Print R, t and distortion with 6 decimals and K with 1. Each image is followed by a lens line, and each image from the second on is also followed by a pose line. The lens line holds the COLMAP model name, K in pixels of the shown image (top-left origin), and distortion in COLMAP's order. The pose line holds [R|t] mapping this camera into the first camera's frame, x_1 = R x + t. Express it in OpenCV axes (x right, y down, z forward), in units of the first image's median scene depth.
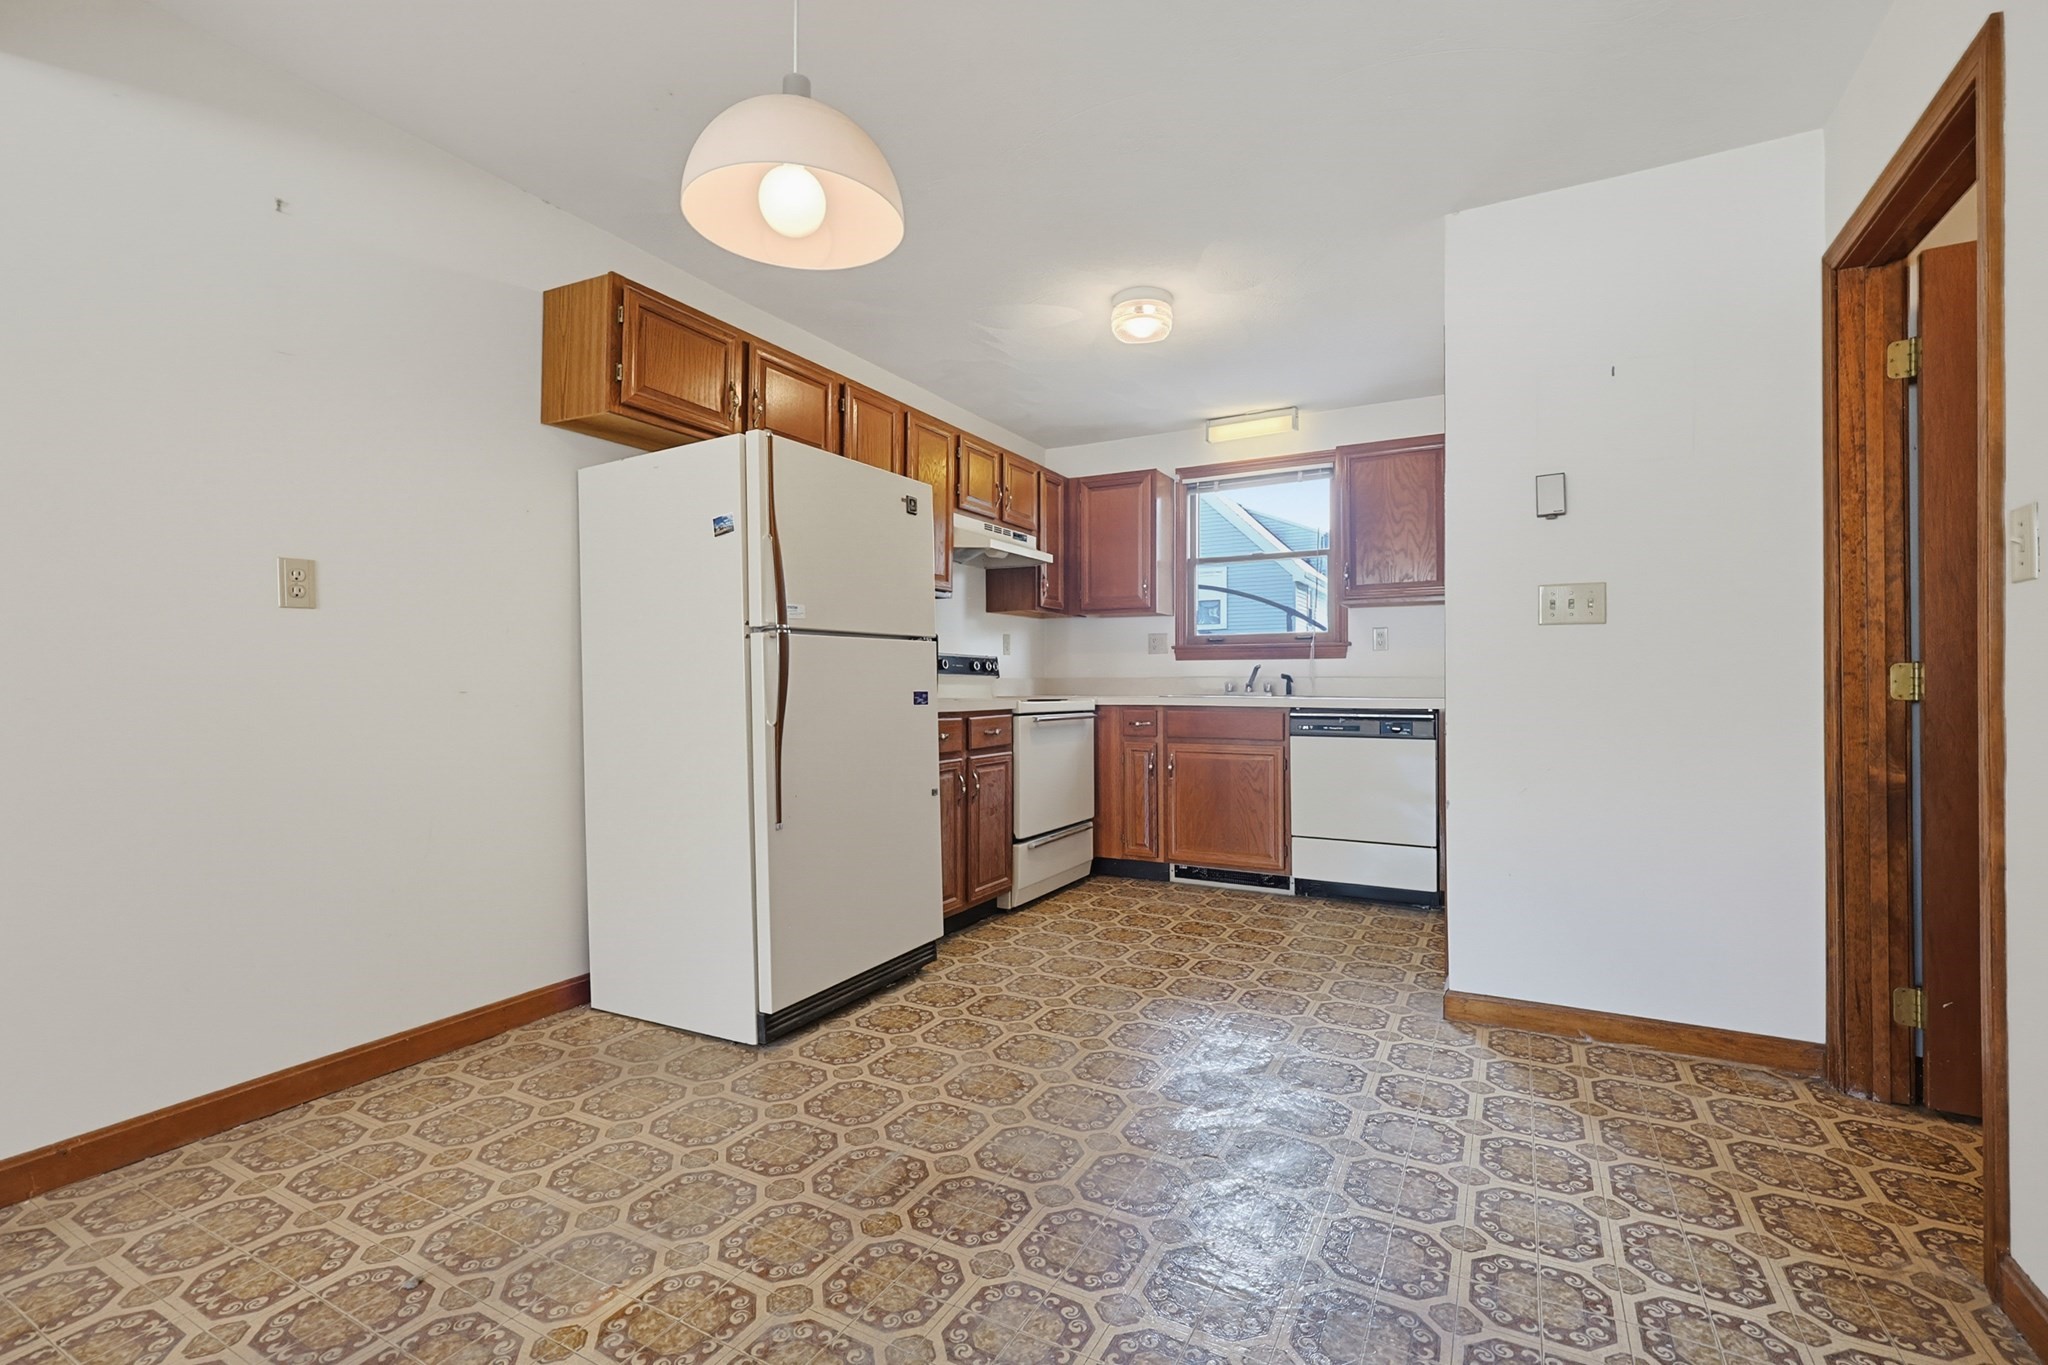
lens RADIAL K [[890.4, 0, 1015.3], [0, 890.4, 682.5], [0, 0, 1]] dist [-0.003360, -0.000279]
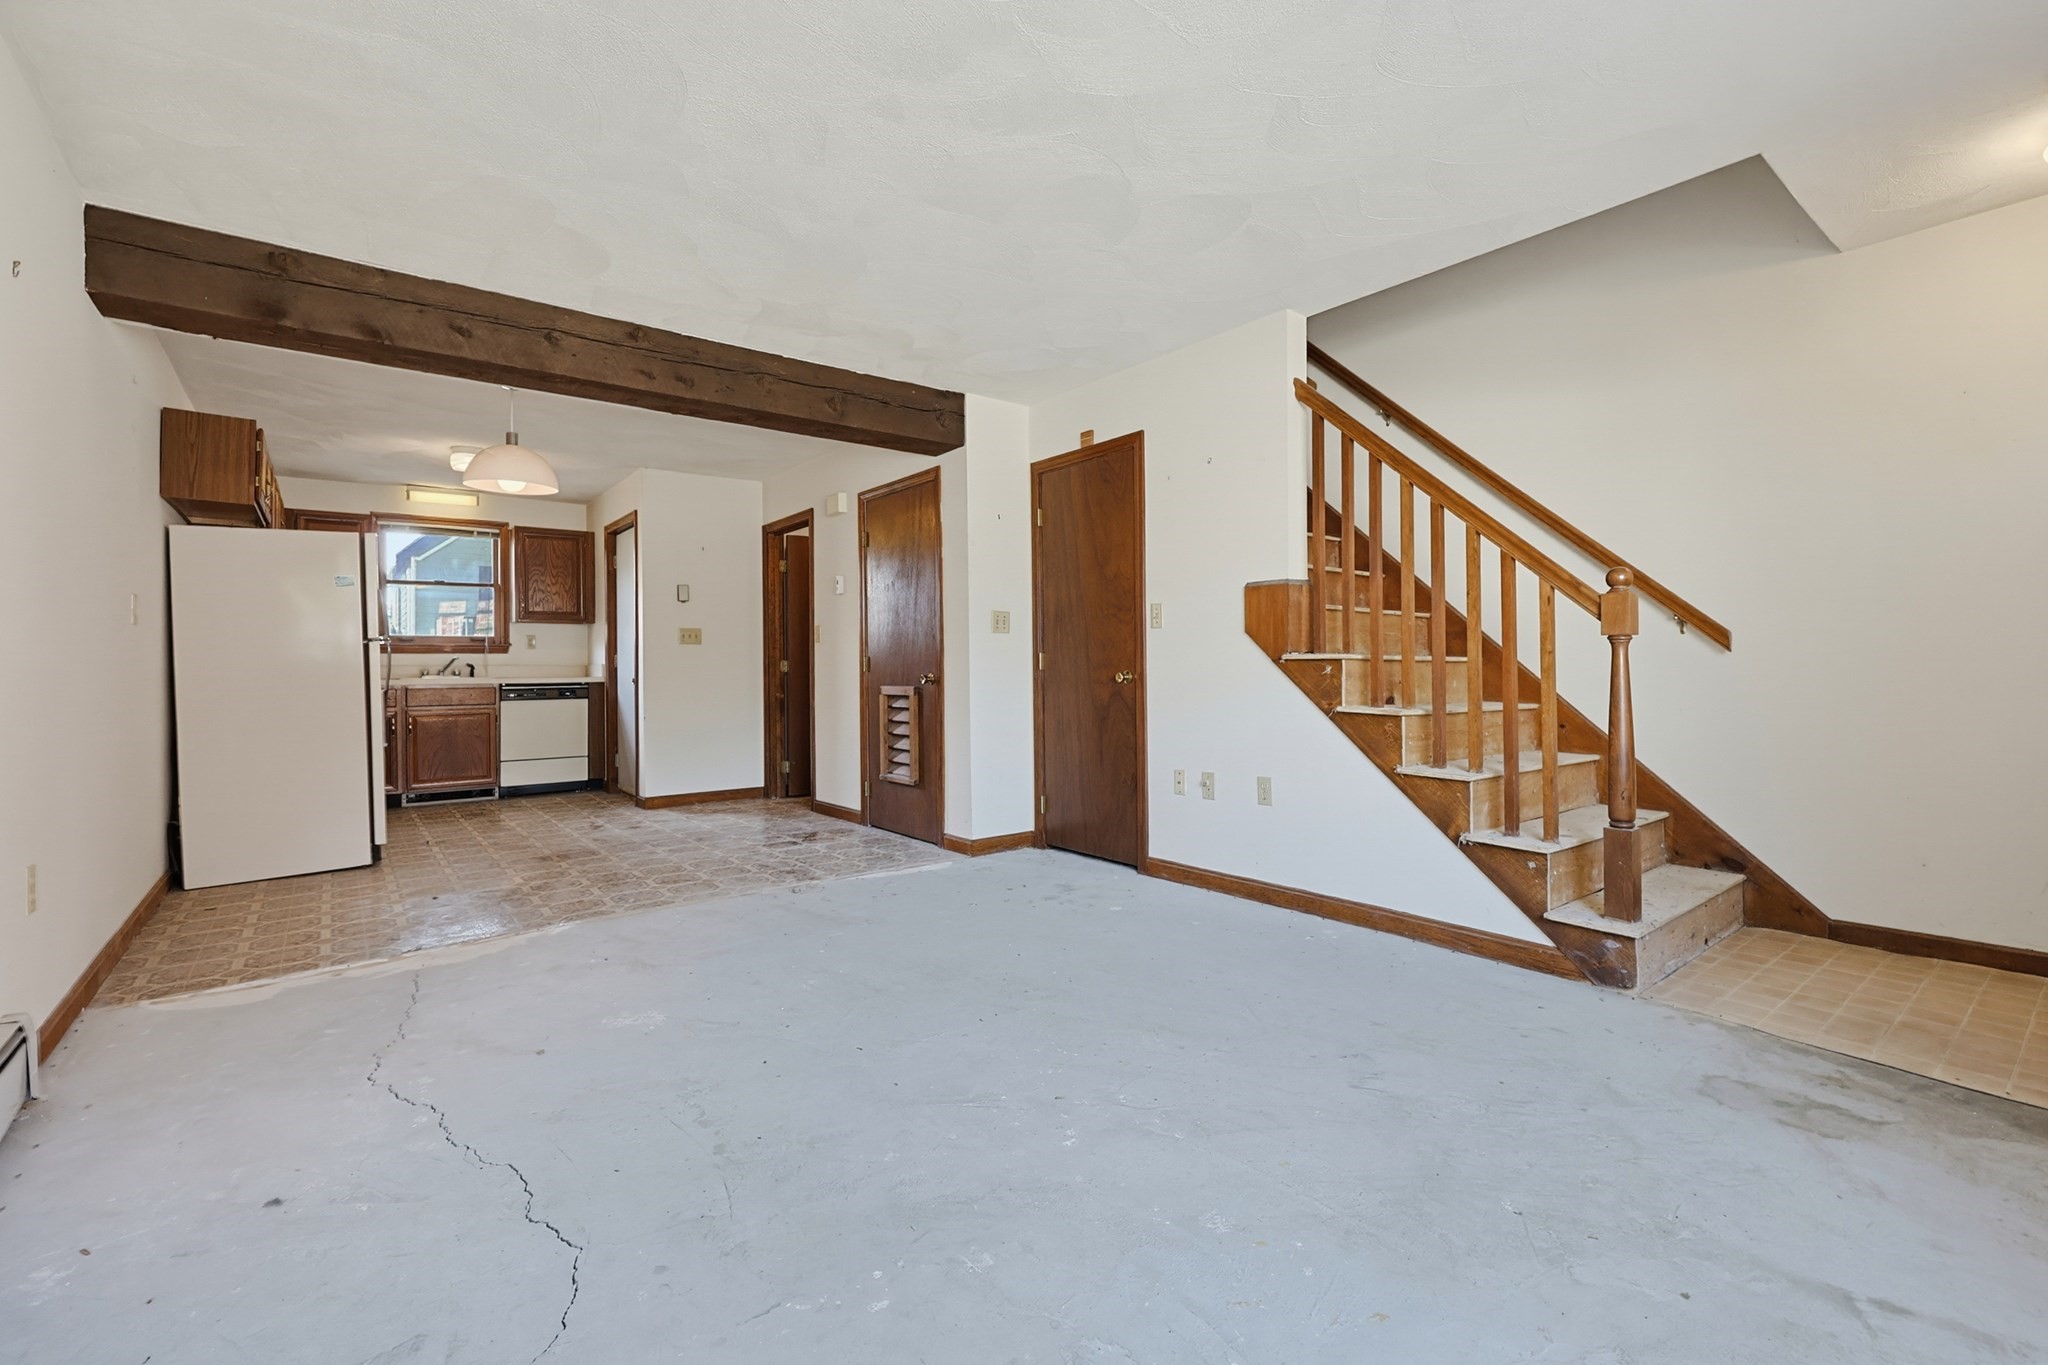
lens RADIAL K [[882.0, 0, 1049.6], [0, 882.0, 663.4], [0, 0, 1]] dist [-0.013401, -0.000020]
pose [[0.380041, -0.001139, 0.924969, -0.797668], [0.008021, 0.999966, -0.002064, 0.001612], [-0.924935, 0.008204, 0.380037, -0.557441]]
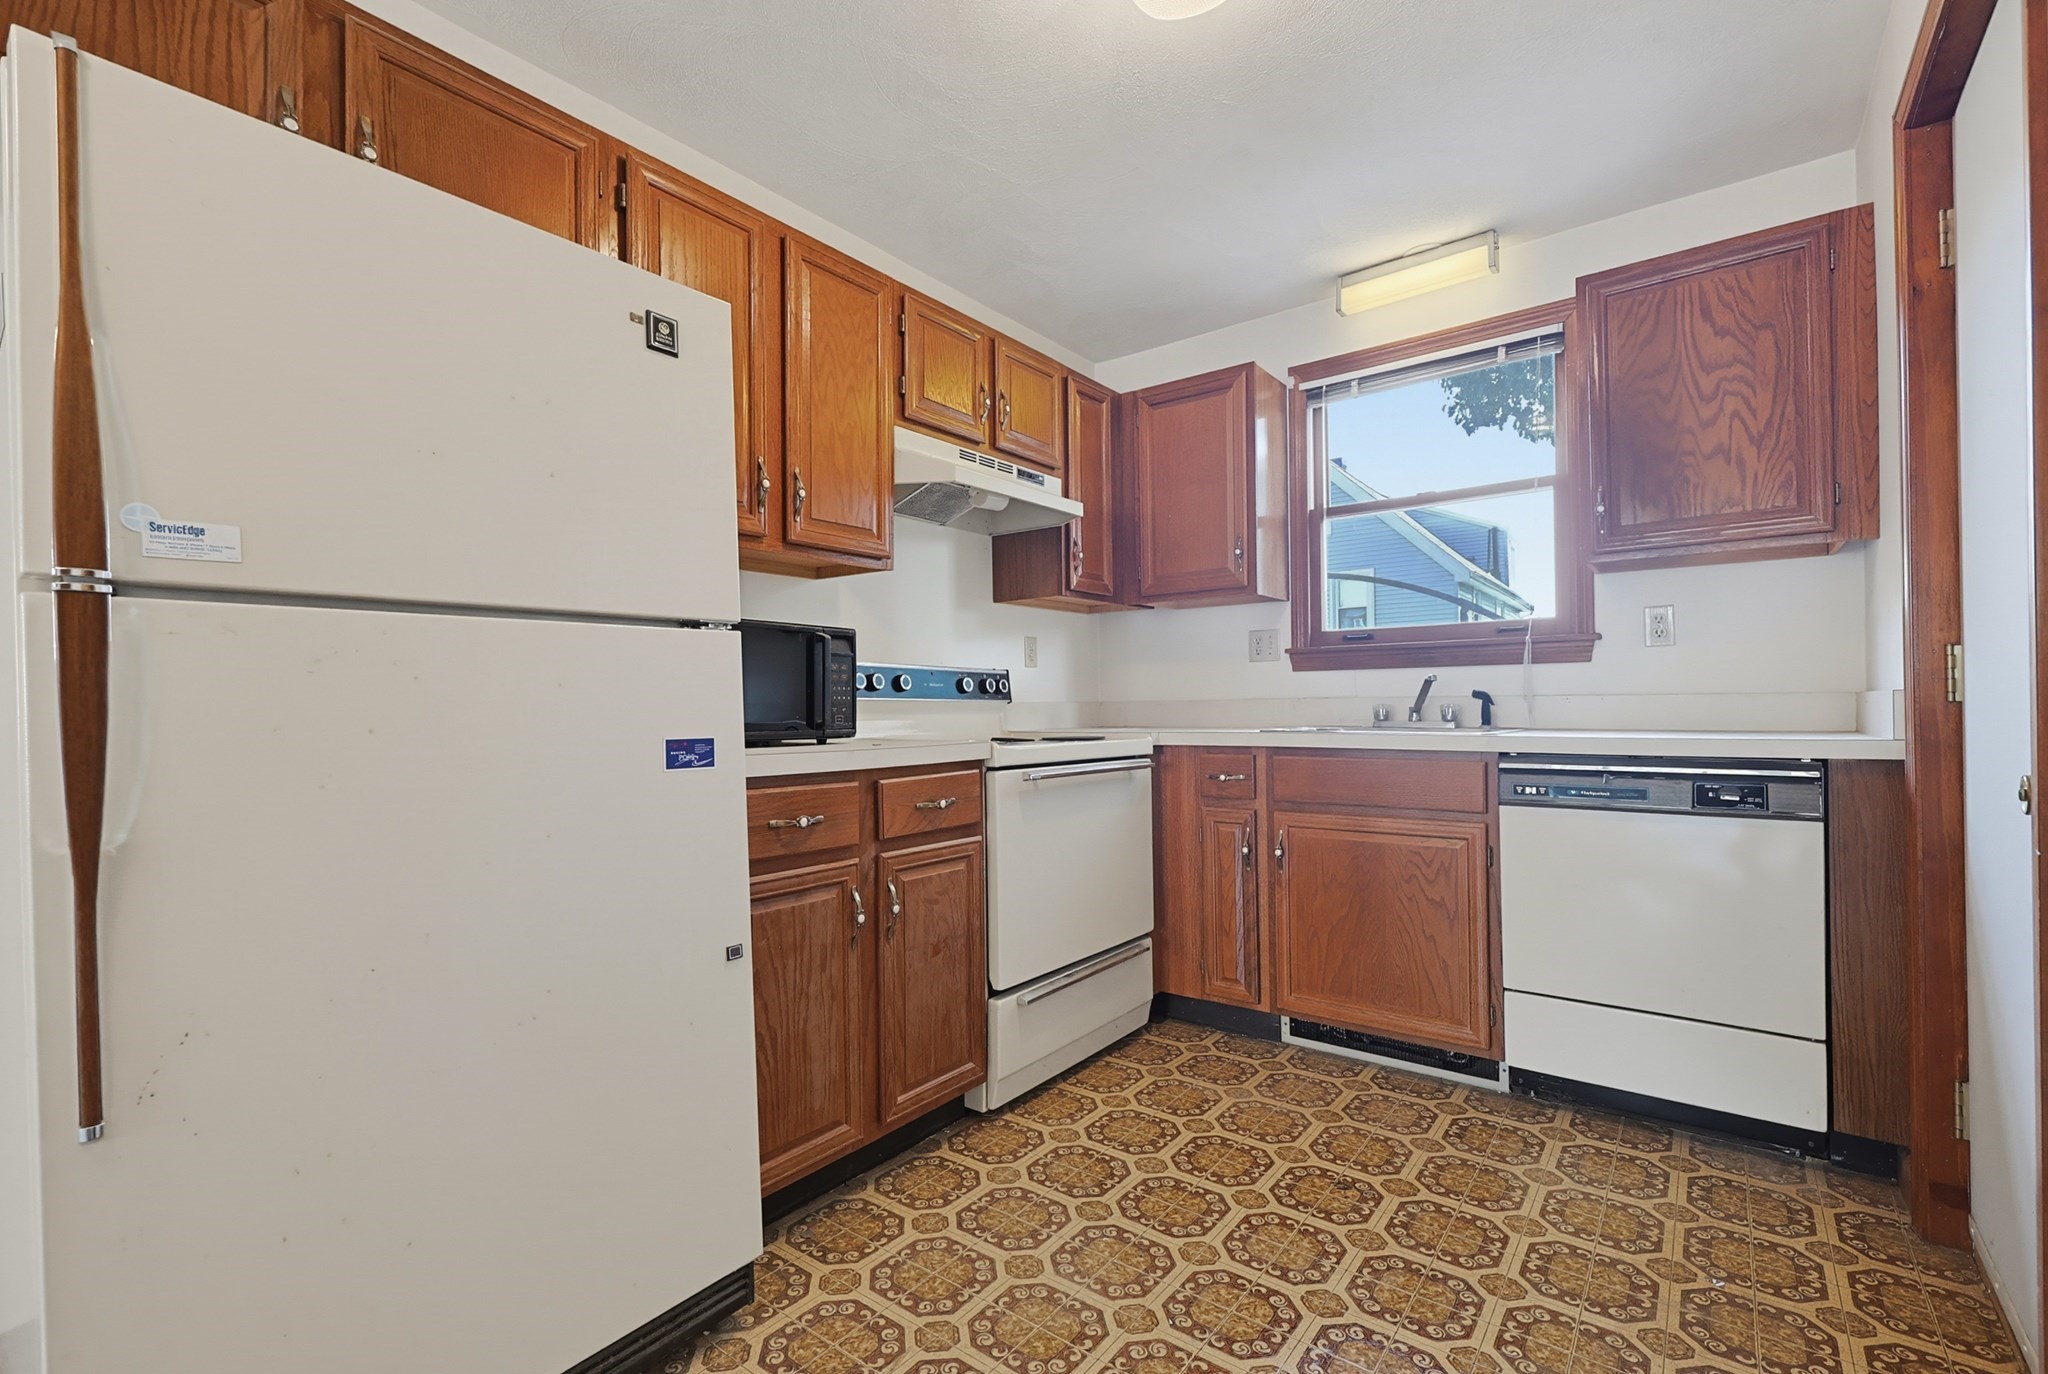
lens RADIAL K [[914.6, 0, 1029.9], [0, 914.6, 706.9], [0, 0, 1]] dist [0.013263, 0.000008]
pose [[0.991895, -0.010209, -0.126653, 0.092429], [0.010637, 0.999940, 0.002702, -0.004447], [0.126618, -0.004027, 0.991943, 0.396305]]
